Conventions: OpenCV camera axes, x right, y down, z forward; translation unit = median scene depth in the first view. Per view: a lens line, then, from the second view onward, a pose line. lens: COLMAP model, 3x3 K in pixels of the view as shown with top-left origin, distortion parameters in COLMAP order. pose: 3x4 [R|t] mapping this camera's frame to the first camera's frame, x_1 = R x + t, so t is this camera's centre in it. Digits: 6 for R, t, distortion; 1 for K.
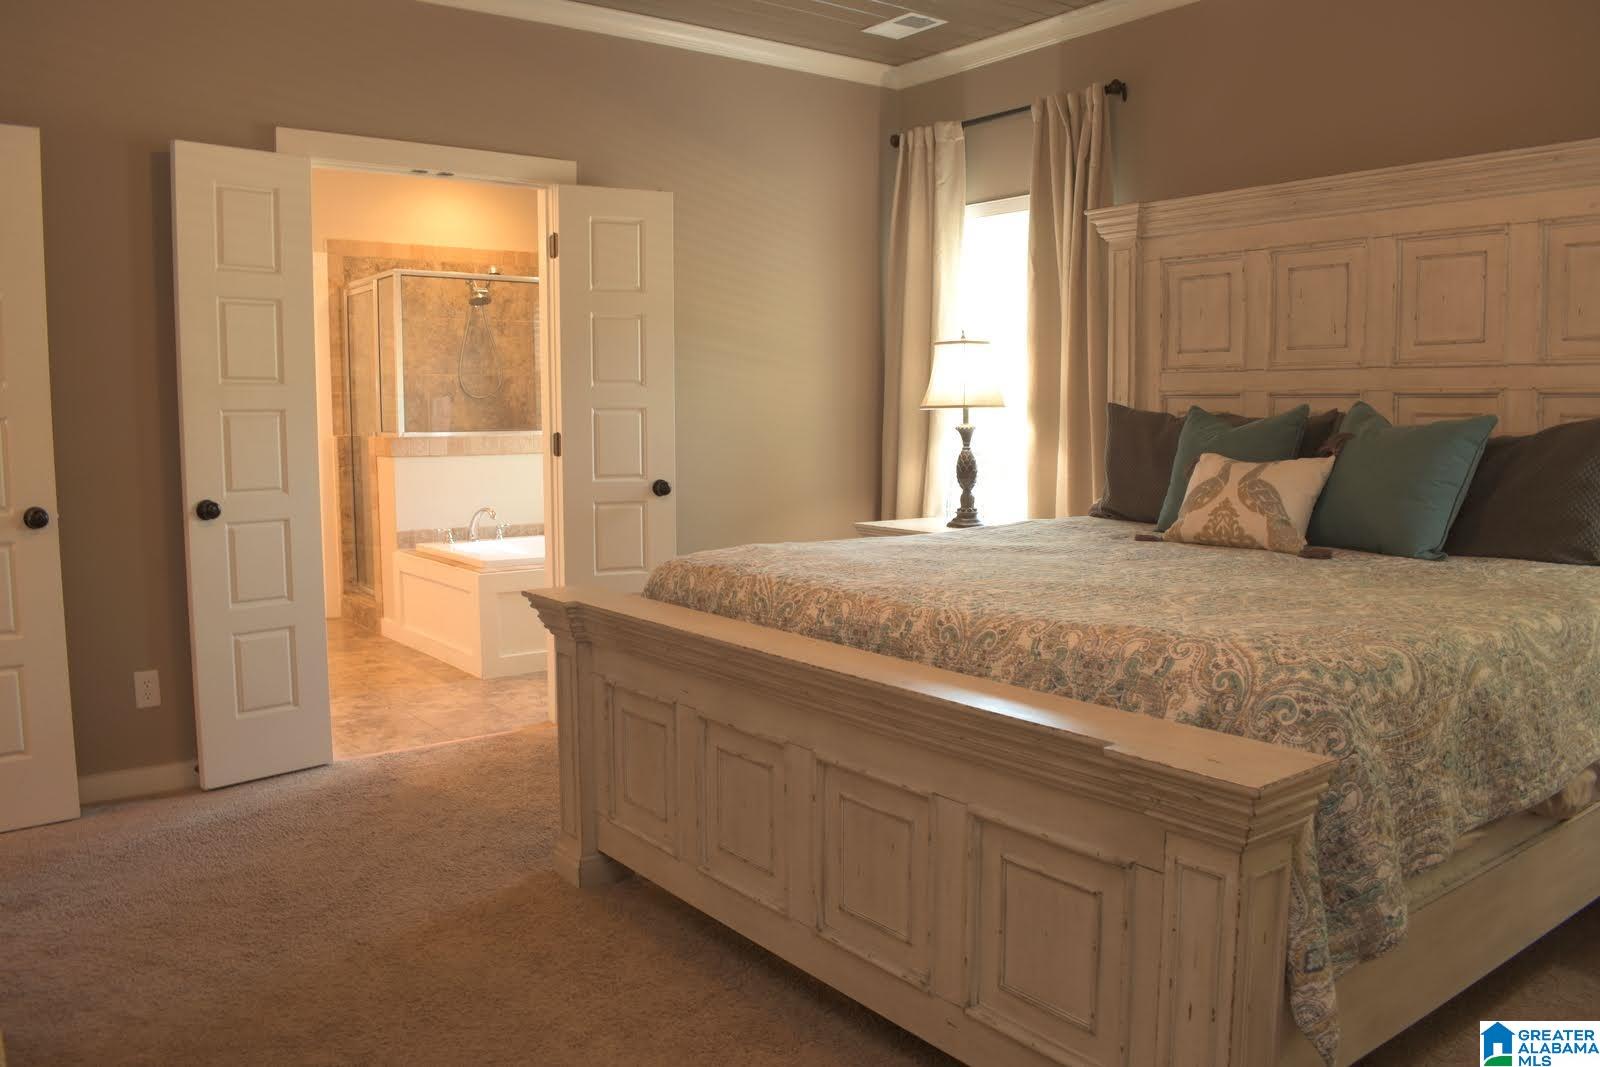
lens RADIAL K [[1250.2, 0, 793.7], [0, 1250.2, 535.5], [0, 0, 1]] dist [-0.086729, 0.009650]
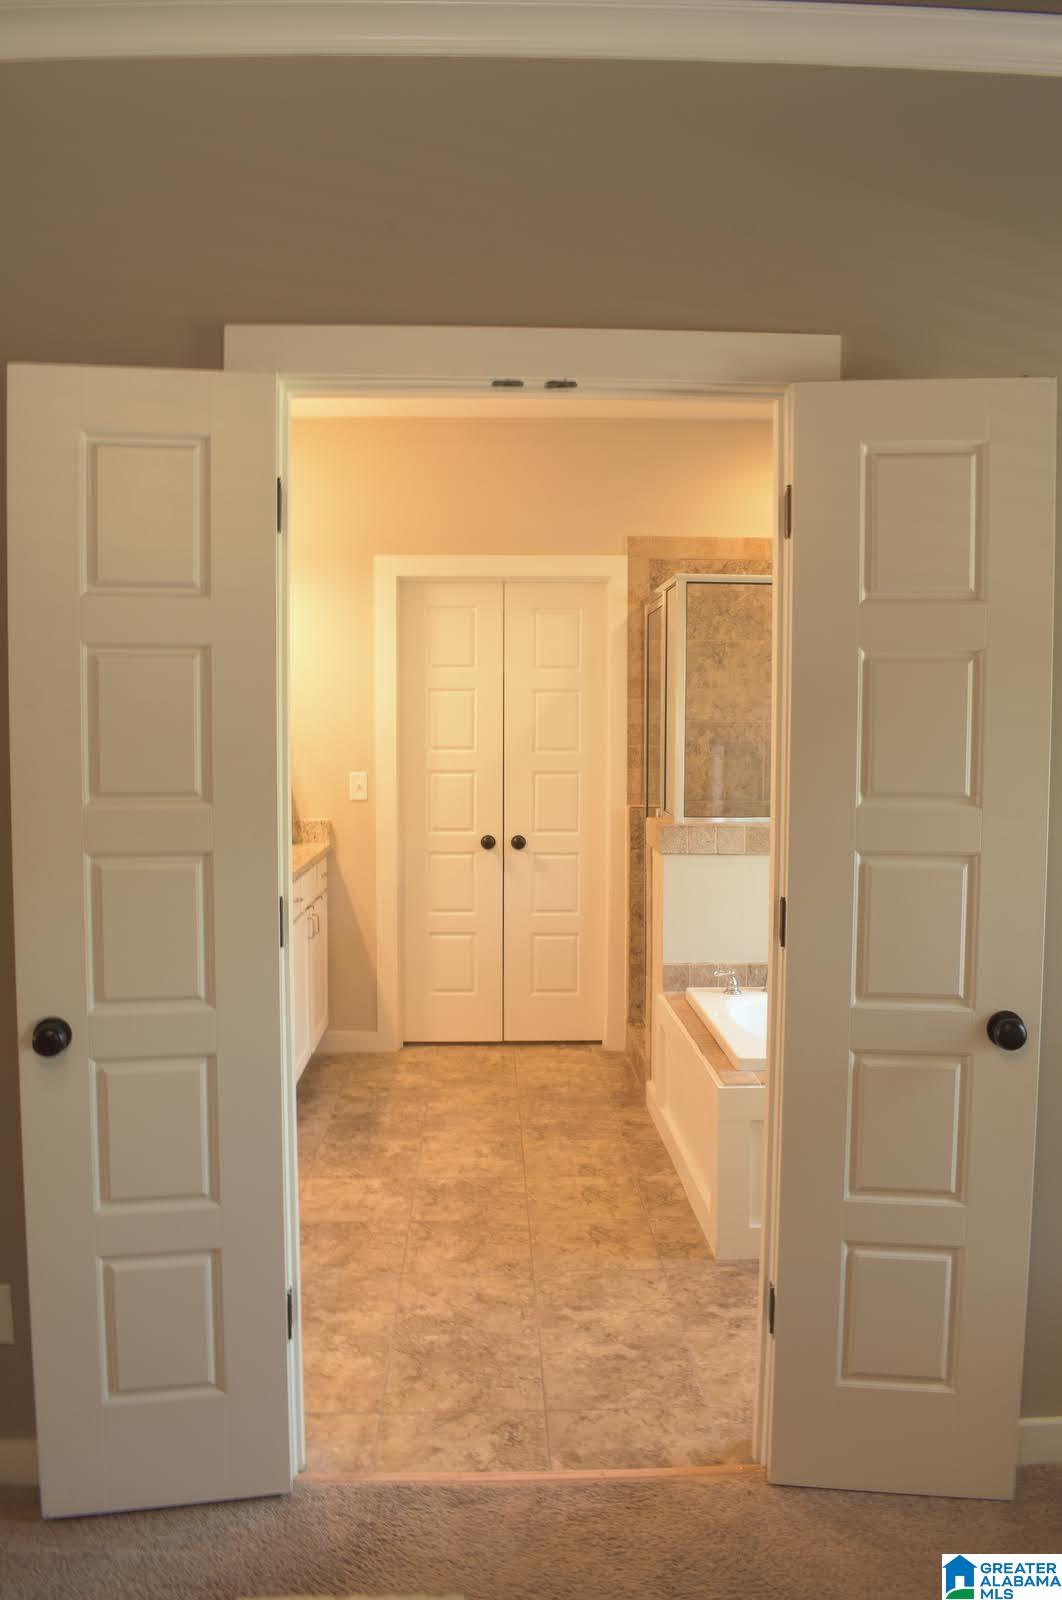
lens RADIAL K [[1250.2, 0, 540.4], [0, 1250.2, 792.1], [0, 0, 1]] dist [-0.086729, 0.009650]
pose [[0.822590, 0.042493, -0.567046, 0.005010], [-0.063230, 0.997855, -0.016949, -0.109766], [0.565109, 0.049796, 0.823512, 0.548215]]
